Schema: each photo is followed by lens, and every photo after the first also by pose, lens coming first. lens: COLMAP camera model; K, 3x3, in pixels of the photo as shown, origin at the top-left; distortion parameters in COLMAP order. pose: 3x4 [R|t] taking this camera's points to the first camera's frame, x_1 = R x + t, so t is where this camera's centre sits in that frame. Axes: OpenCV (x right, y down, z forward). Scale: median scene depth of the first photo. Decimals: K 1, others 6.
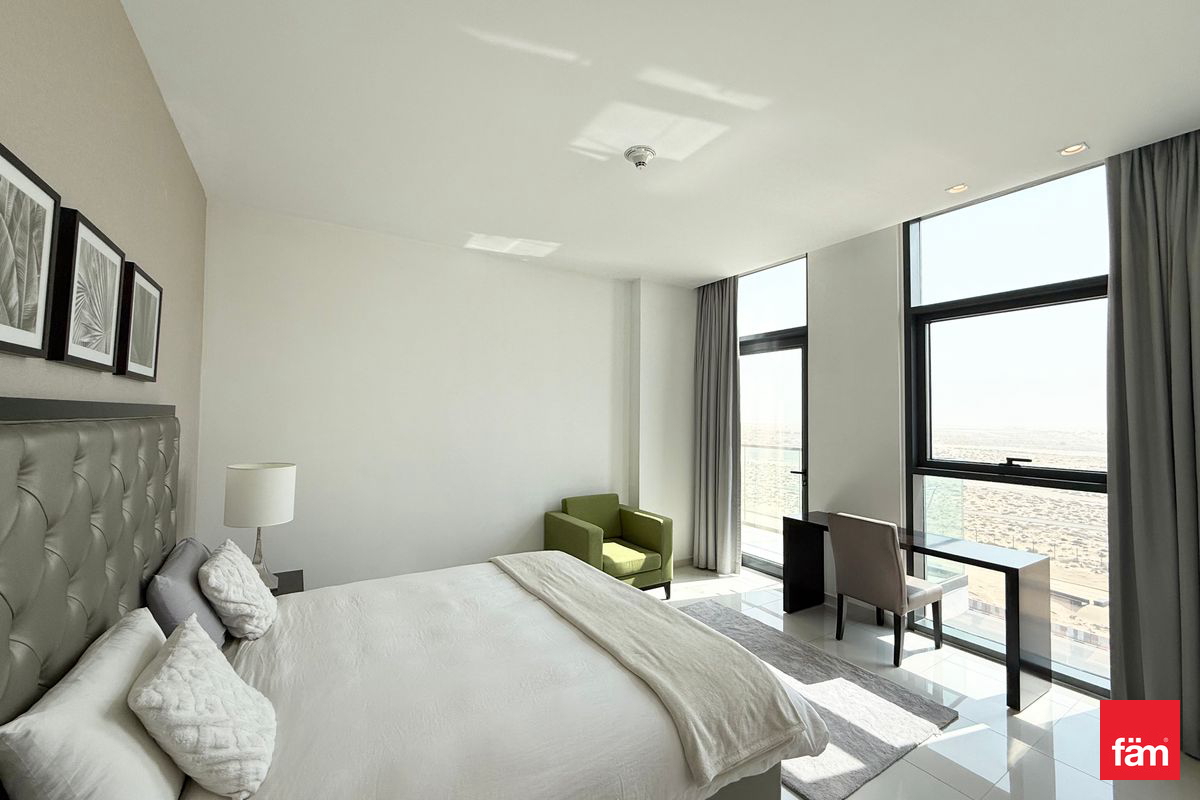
lens RADIAL K [[479.7, 0, 597.7], [0, 479.7, 395.3], [0, 0, 1]] dist [0.006553, -0.000416]
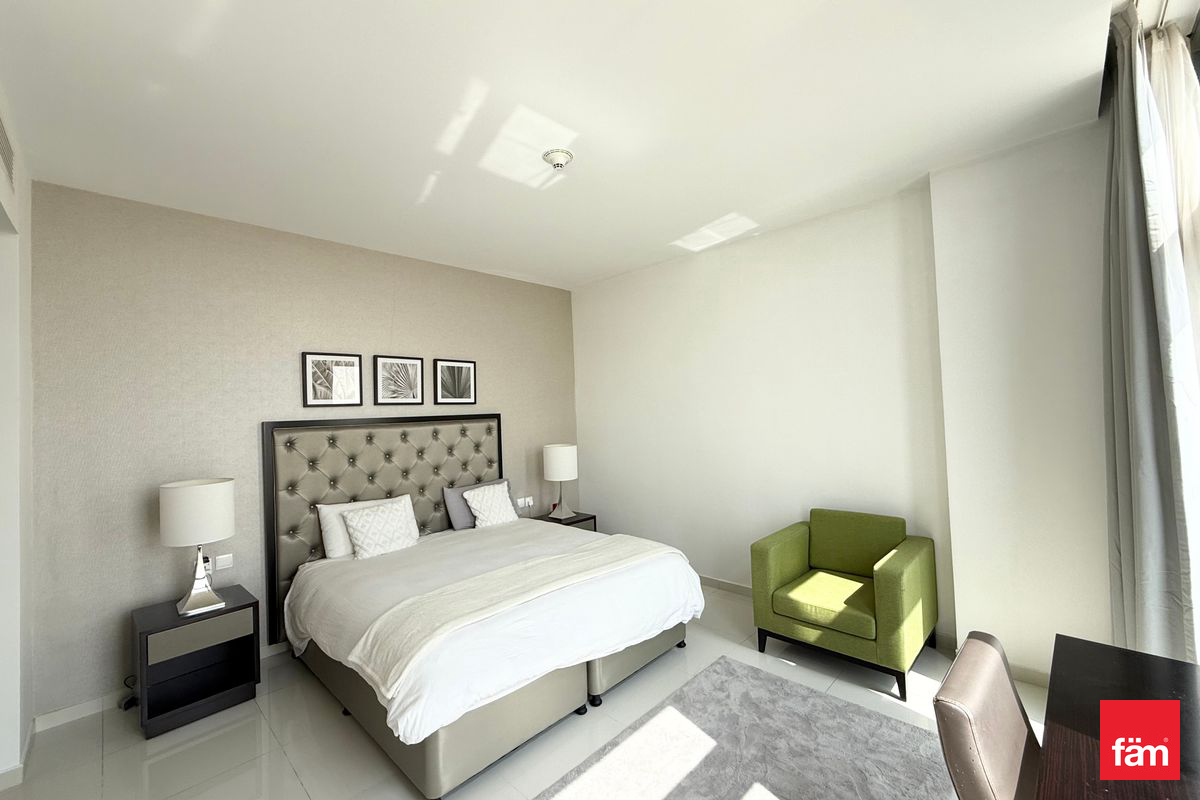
lens RADIAL K [[479.7, 0, 597.7], [0, 479.7, 395.3], [0, 0, 1]] dist [0.006553, -0.000416]
pose [[0.233446, -0.054004, -0.970869, 0.590040], [0.080578, 0.996097, -0.036032, 0.024853], [0.969025, -0.069819, 0.236886, 0.443660]]
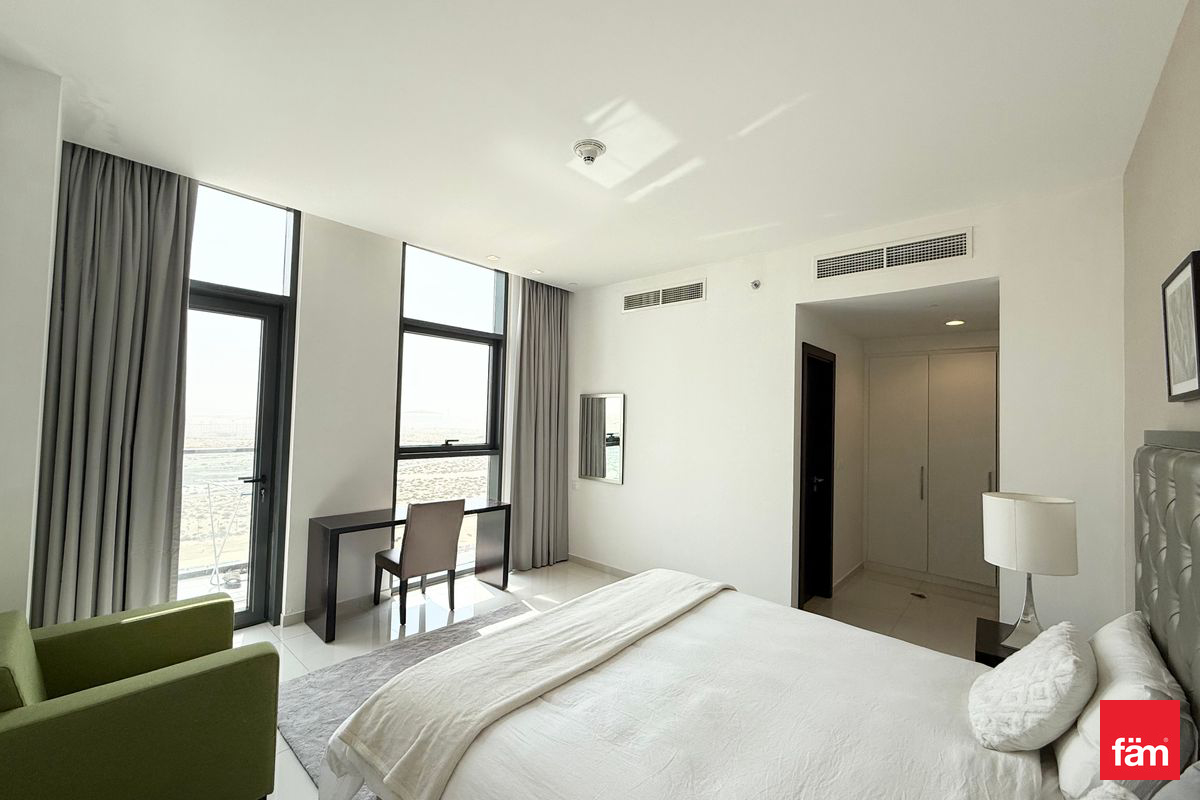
lens RADIAL K [[479.7, 0, 597.7], [0, 479.7, 395.3], [0, 0, 1]] dist [0.006553, -0.000416]
pose [[-0.289481, 0.026377, 0.956820, -0.453465], [-0.072937, 0.996106, -0.049527, 0.022959], [-0.954401, -0.084125, -0.286430, 0.670465]]
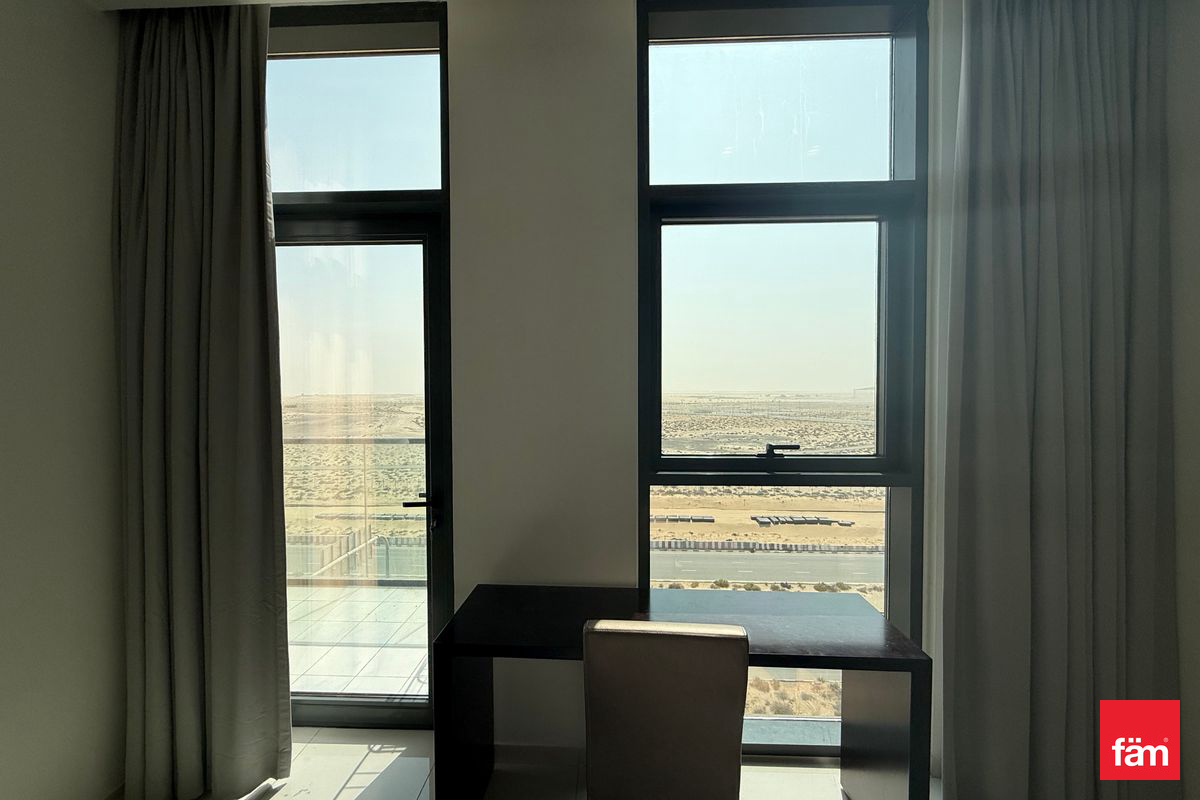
lens RADIAL K [[479.7, 0, 597.7], [0, 479.7, 395.3], [0, 0, 1]] dist [0.006553, -0.000416]
pose [[0.568234, -0.023512, 0.822531, 0.123189], [-0.026394, 0.998557, 0.046777, 0.025582], [-0.822444, -0.048290, 0.566793, 0.558108]]
